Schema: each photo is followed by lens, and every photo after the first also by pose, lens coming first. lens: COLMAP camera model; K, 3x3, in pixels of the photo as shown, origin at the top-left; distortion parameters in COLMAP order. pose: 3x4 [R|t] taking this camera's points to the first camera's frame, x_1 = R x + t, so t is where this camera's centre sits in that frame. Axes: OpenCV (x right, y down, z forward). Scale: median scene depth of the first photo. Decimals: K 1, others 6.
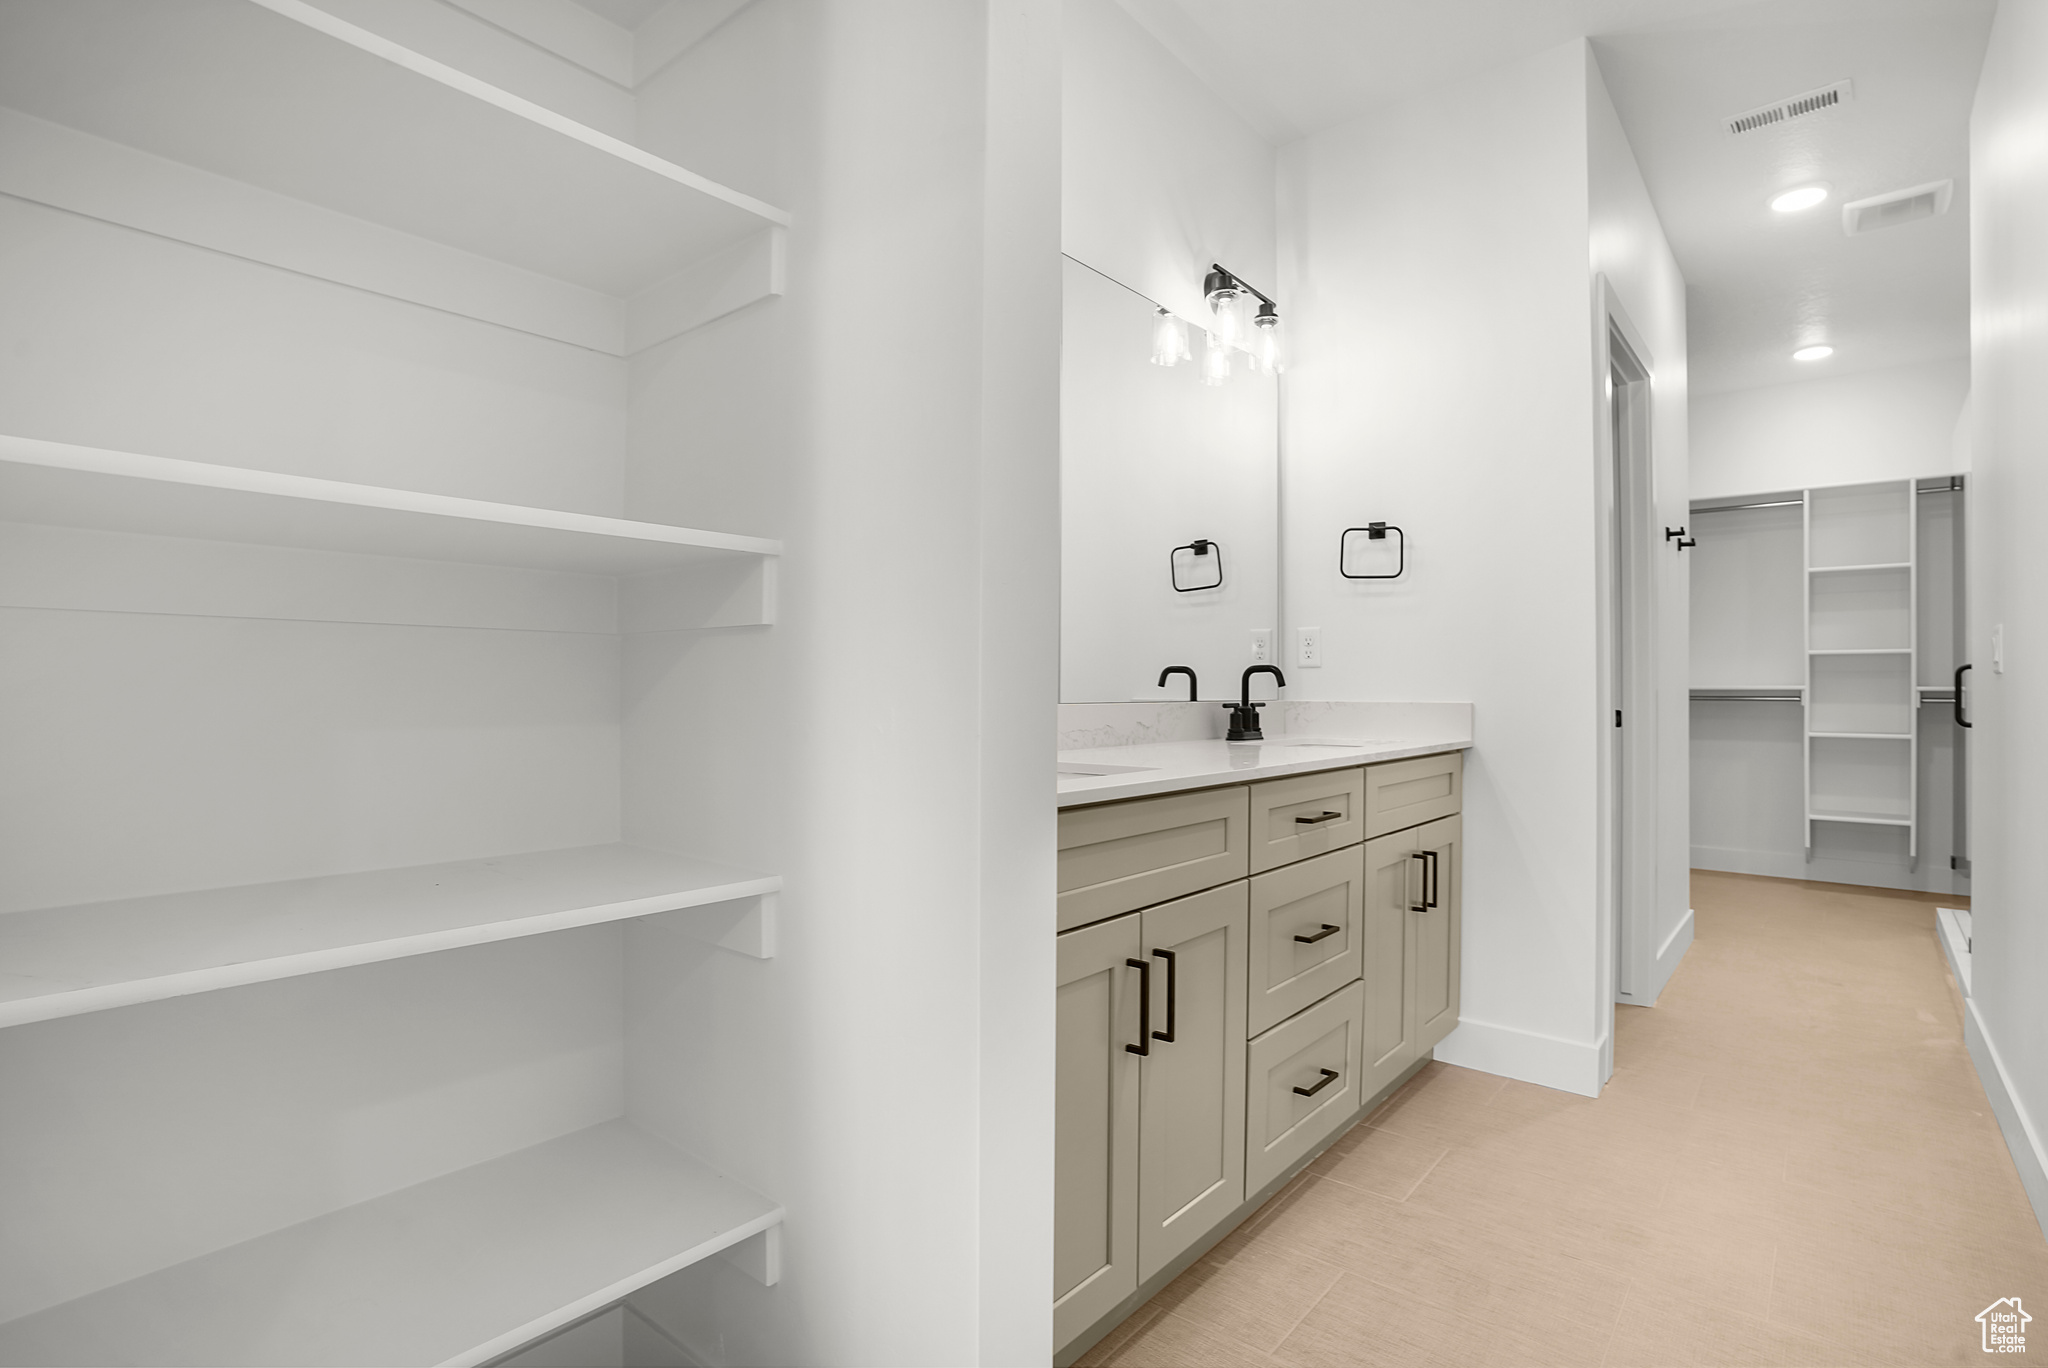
lens RADIAL K [[1022.4, 0, 1024.0], [0, 1022.4, 684.0], [0, 0, 1]] dist [-0.037867, 0.000475]
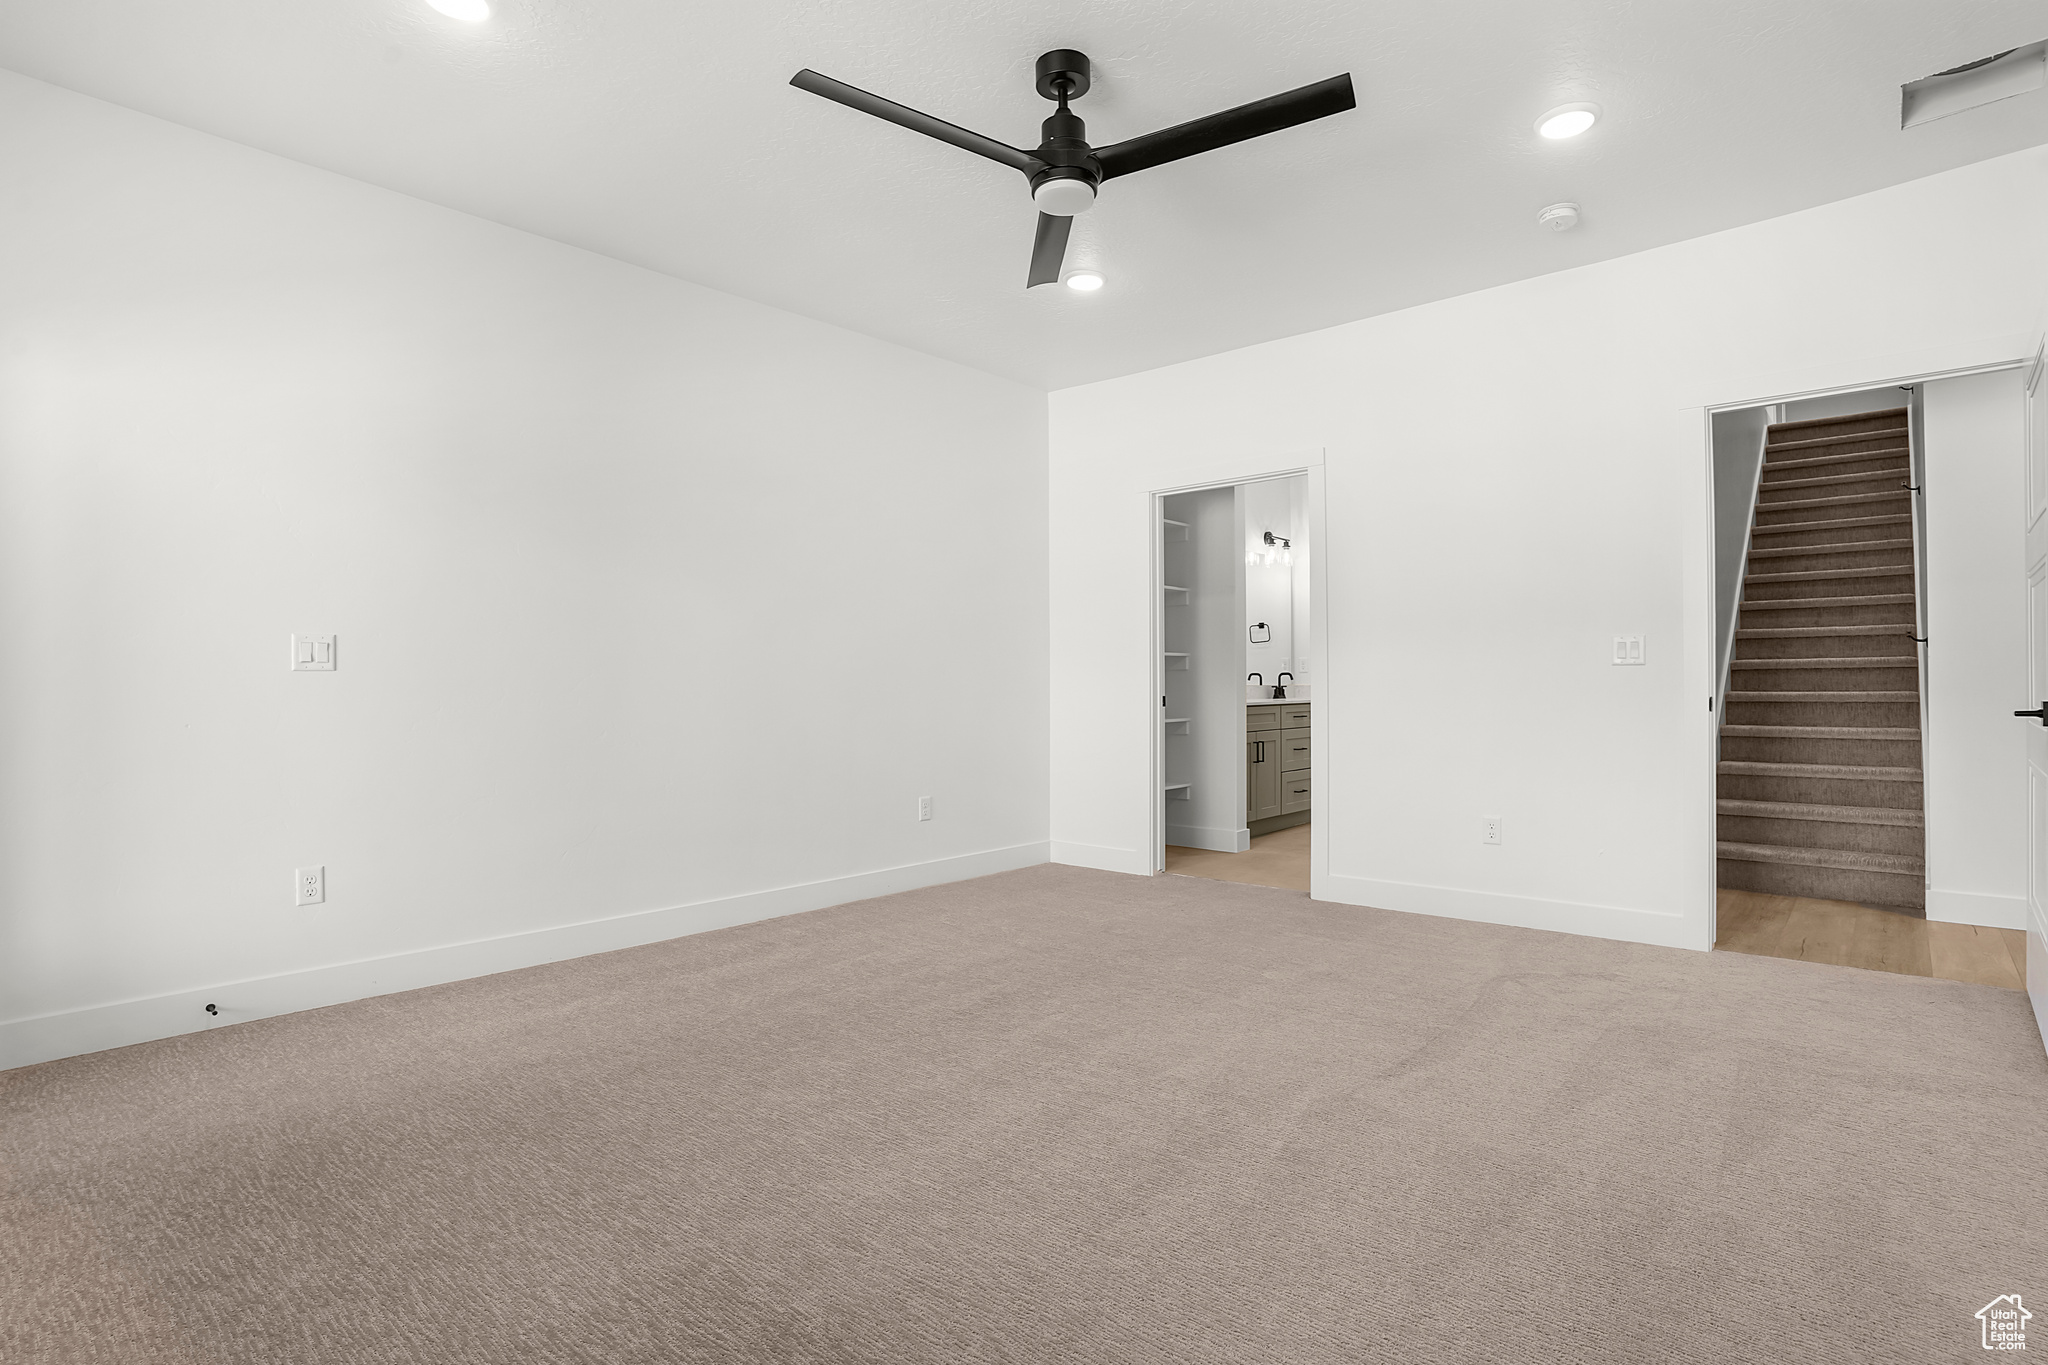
lens RADIAL K [[1022.4, 0, 1024.0], [0, 1022.4, 682.5], [0, 0, 1]] dist [-0.037867, 0.000475]
pose [[0.999646, -0.007901, -0.025394, -0.412041], [0.008320, 0.999830, 0.016445, -0.042213], [0.025260, -0.016650, 0.999542, -1.812800]]
